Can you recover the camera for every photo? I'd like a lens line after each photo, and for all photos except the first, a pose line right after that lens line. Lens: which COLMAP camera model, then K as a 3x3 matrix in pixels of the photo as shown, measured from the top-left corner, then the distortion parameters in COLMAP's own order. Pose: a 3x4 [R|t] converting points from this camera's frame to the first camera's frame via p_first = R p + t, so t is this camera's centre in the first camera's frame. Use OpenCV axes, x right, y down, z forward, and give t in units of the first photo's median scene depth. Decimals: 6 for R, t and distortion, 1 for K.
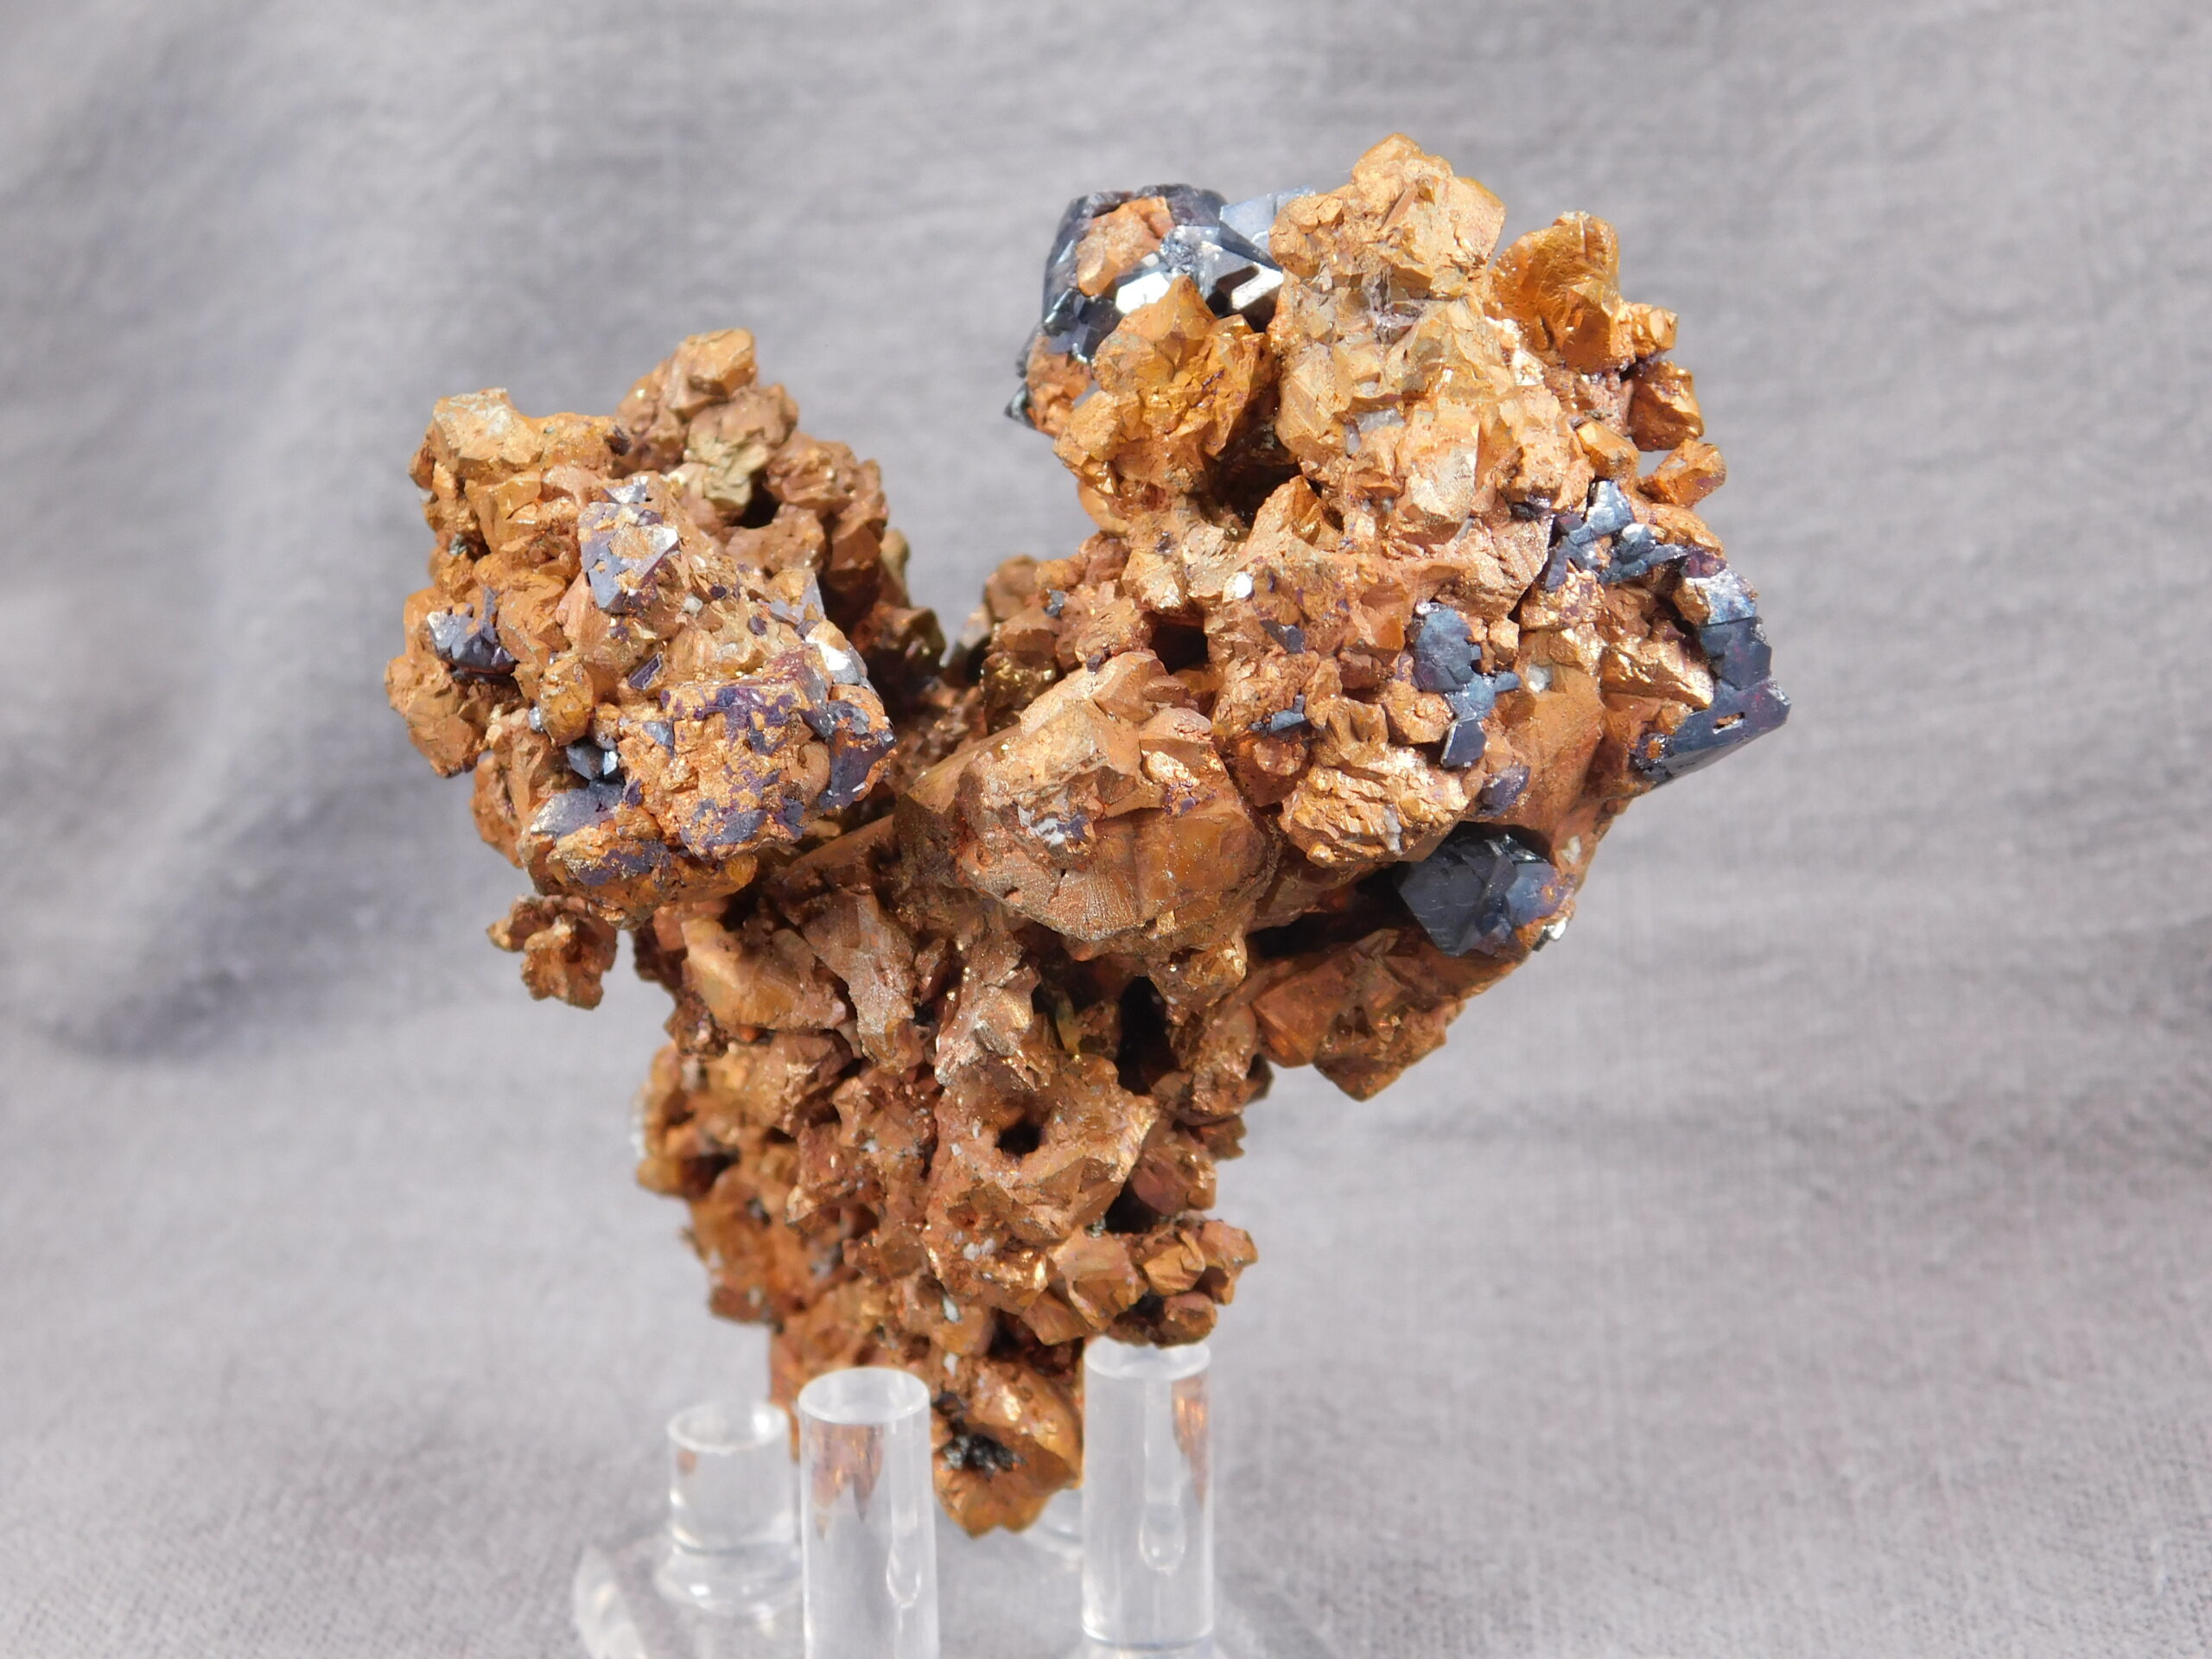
lens RADIAL K [[3852.0, 0, 1111.9], [0, 3852.0, 840.3], [0, 0, 1]] dist [-0.064559, 0.000000]
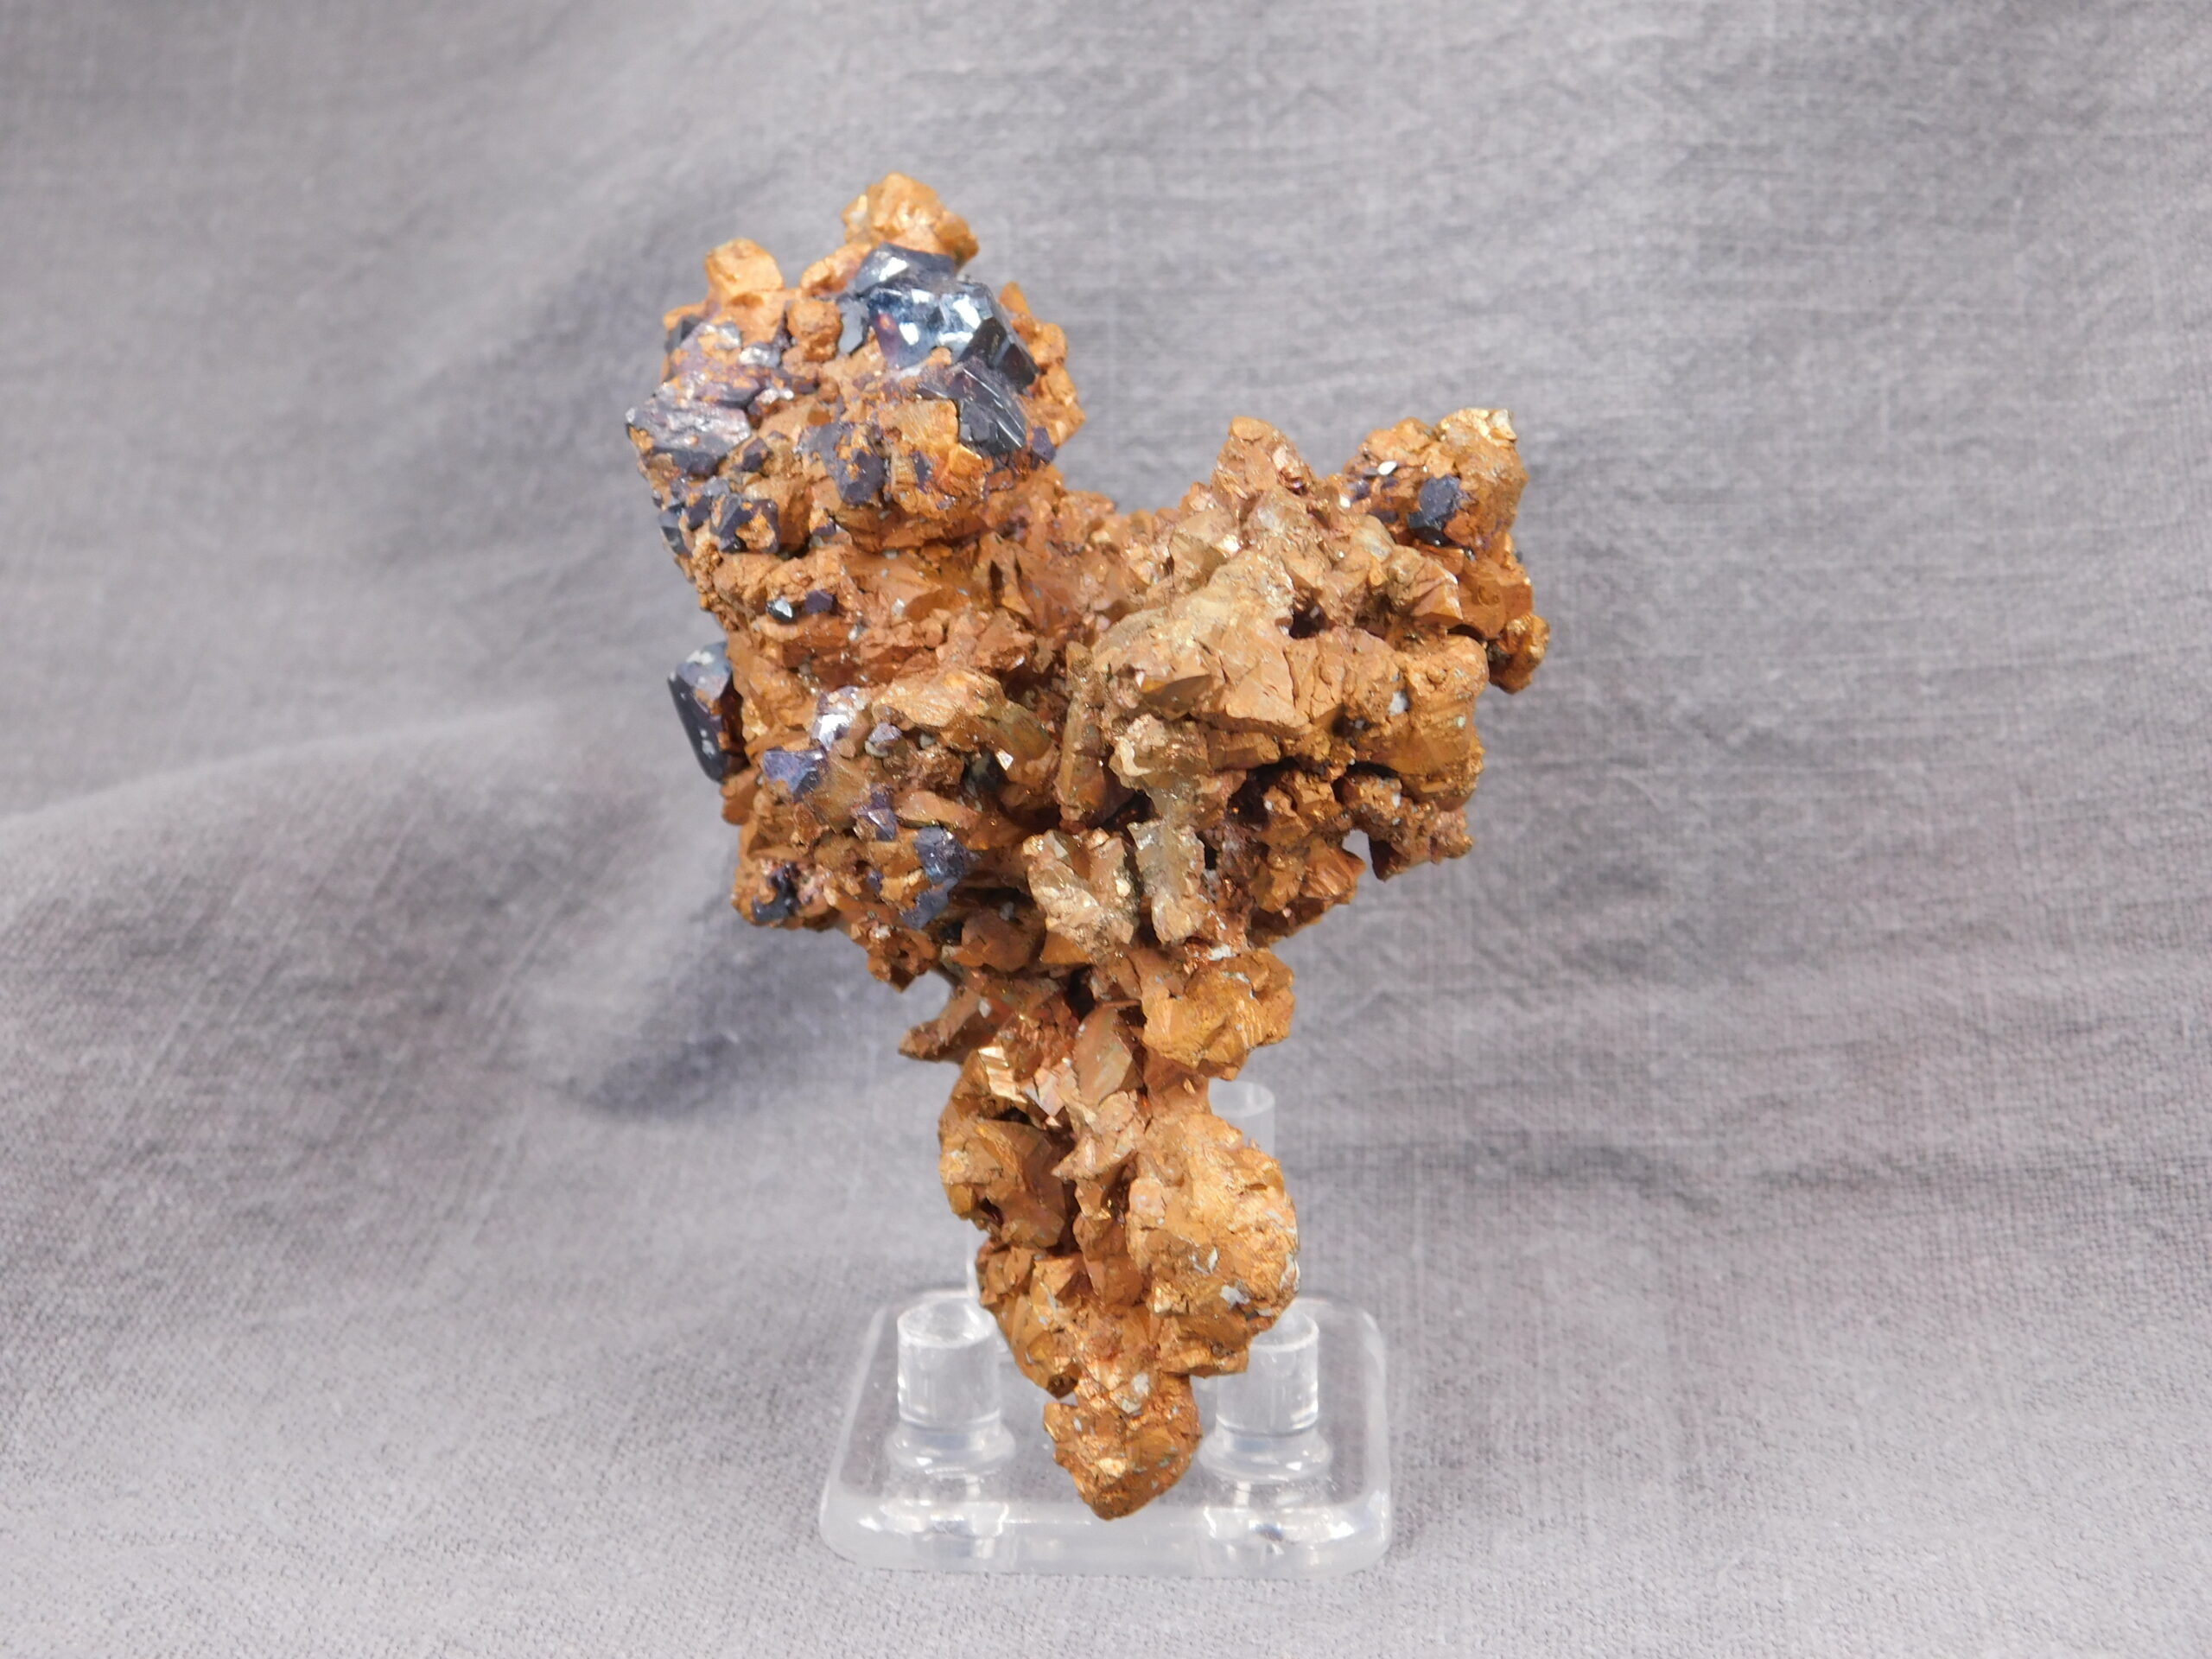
lens RADIAL K [[3305.5, 0, 1084.6], [0, 3305.5, 797.1], [0, 0, 1]] dist [-0.049799, 0.000000]
pose [[0.999818, 0.001057, -0.019044, -0.105018], [-0.001868, 0.999090, -0.042620, 0.004658], [0.018982, 0.042647, 0.998910, 0.021896]]
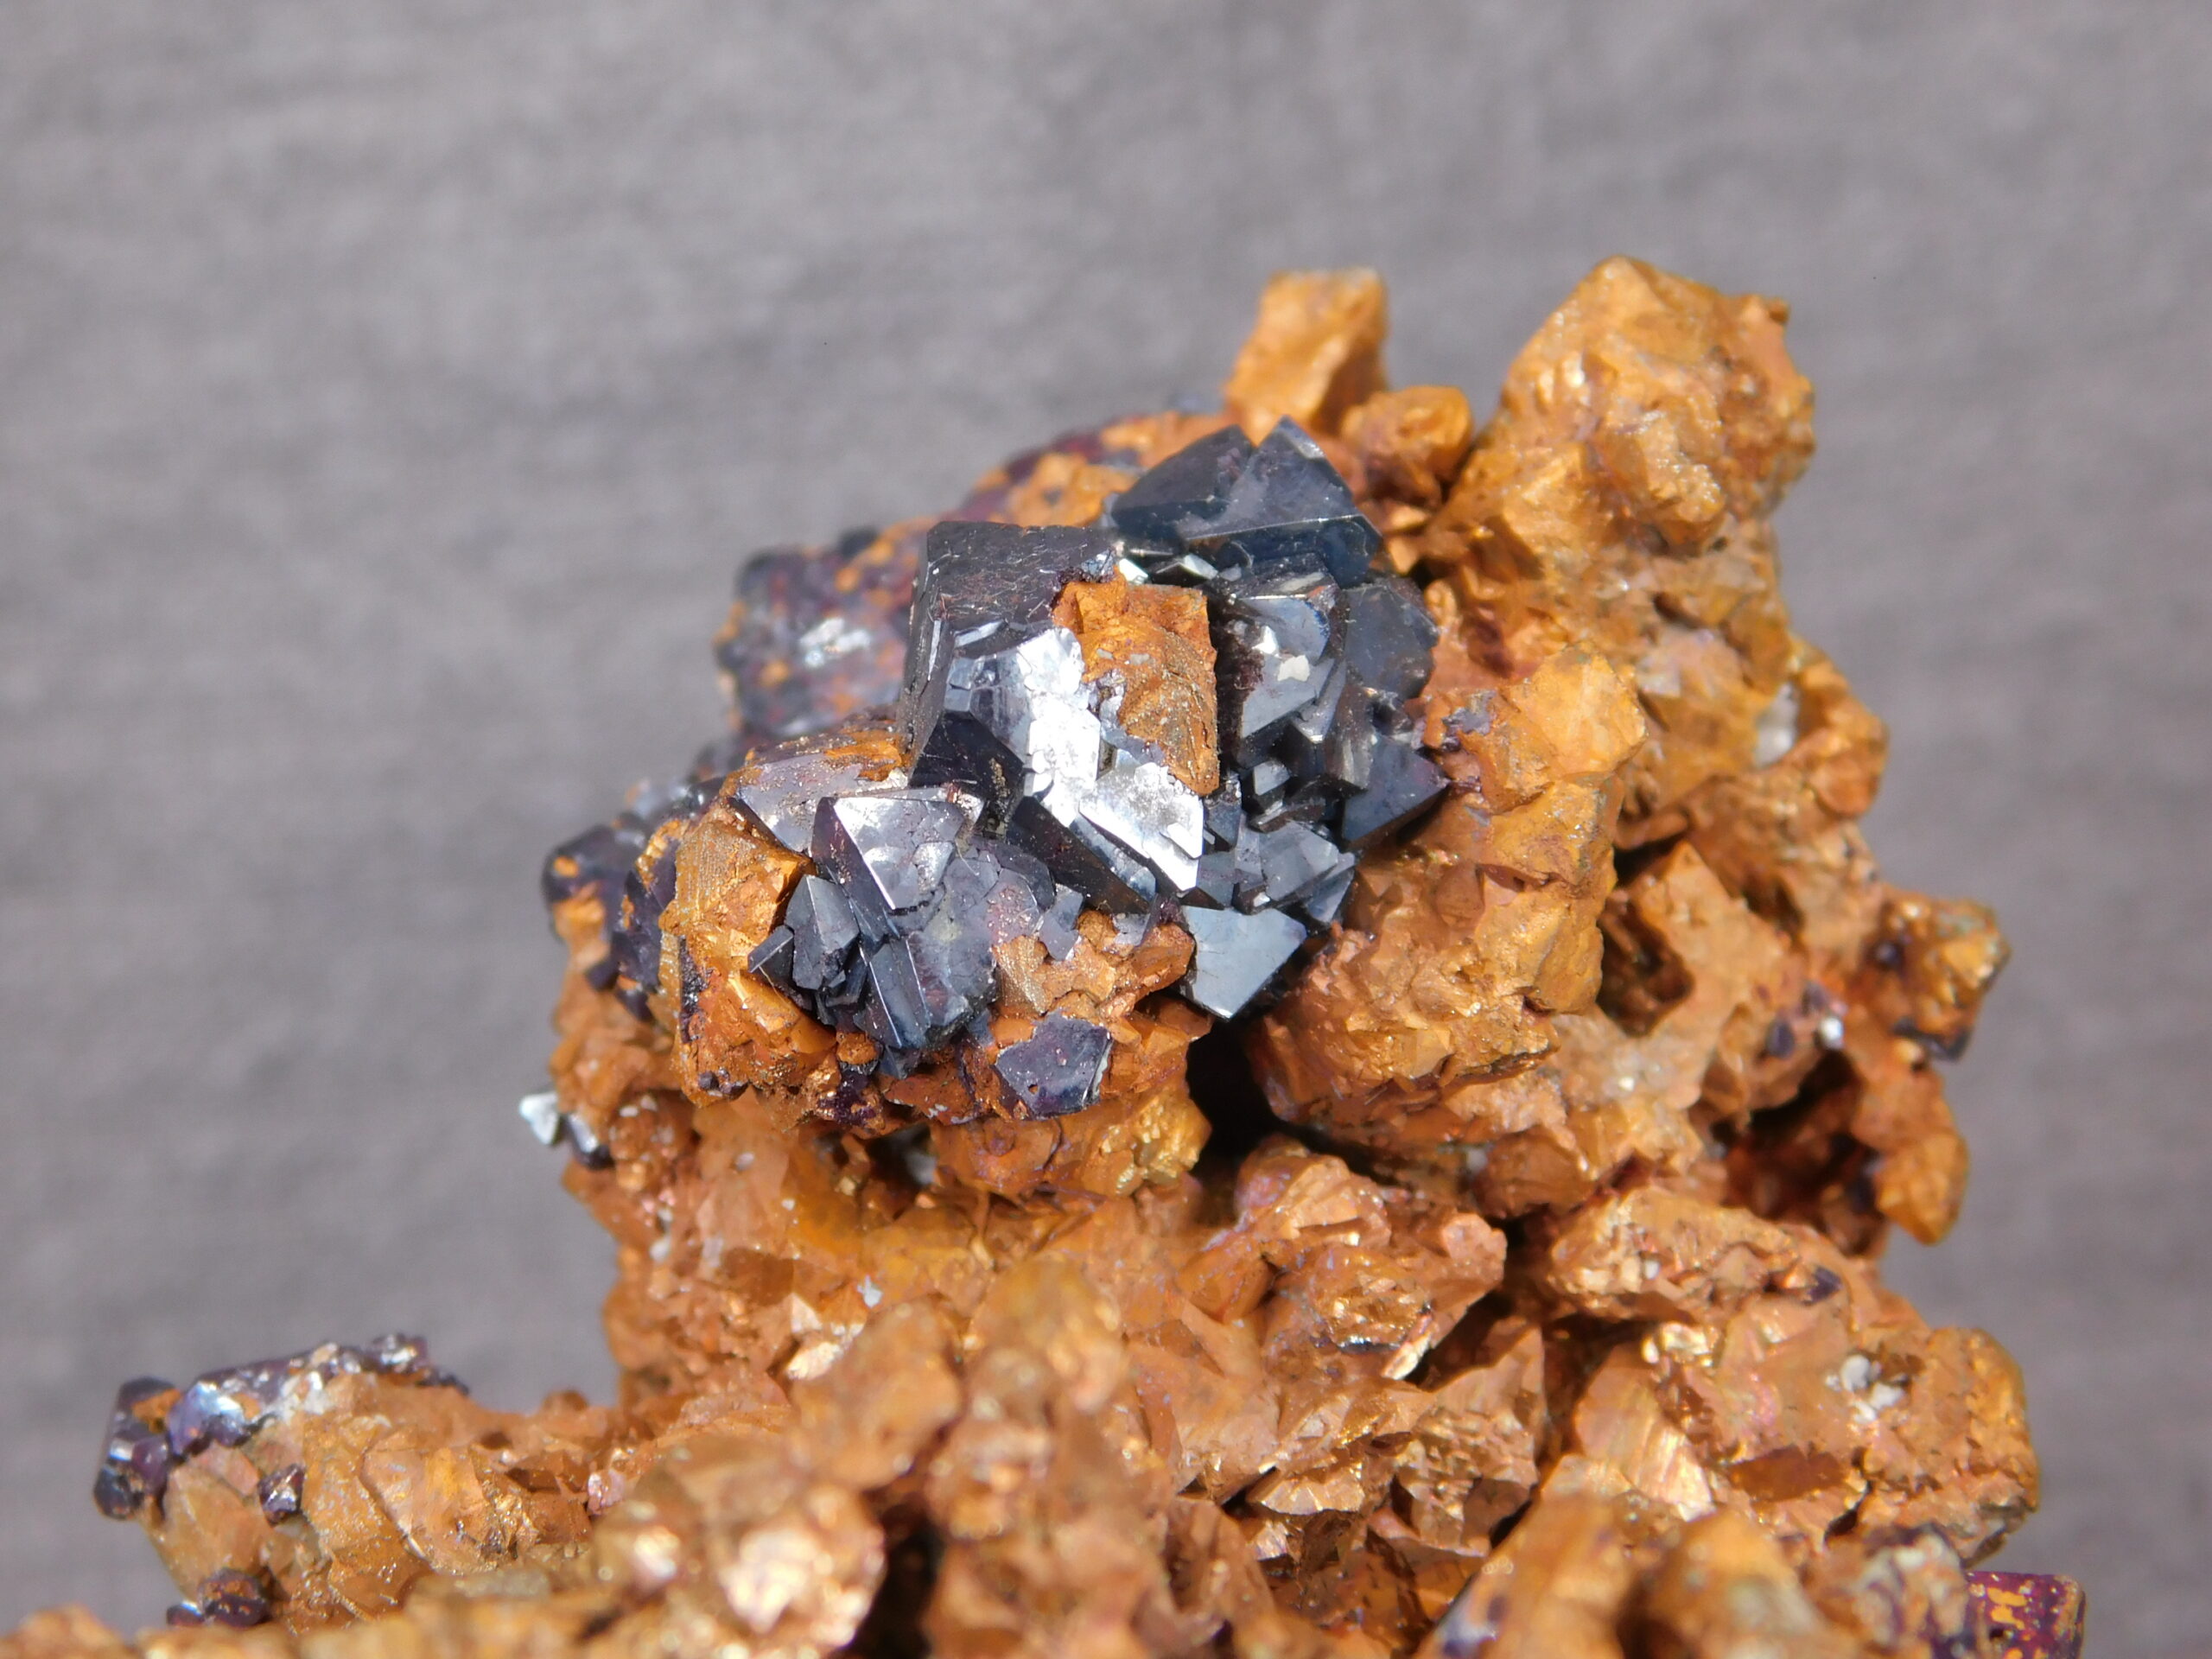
lens RADIAL K [[5212.2, 0, 1106.3], [0, 5212.2, 815.9], [0, 0, 1]] dist [-0.189268, 0.000000]
pose [[0.984816, -0.098459, 0.142983, -0.047691], [0.066977, 0.975338, 0.210309, -0.209234], [-0.160163, -0.197539, 0.967123, 0.325831]]
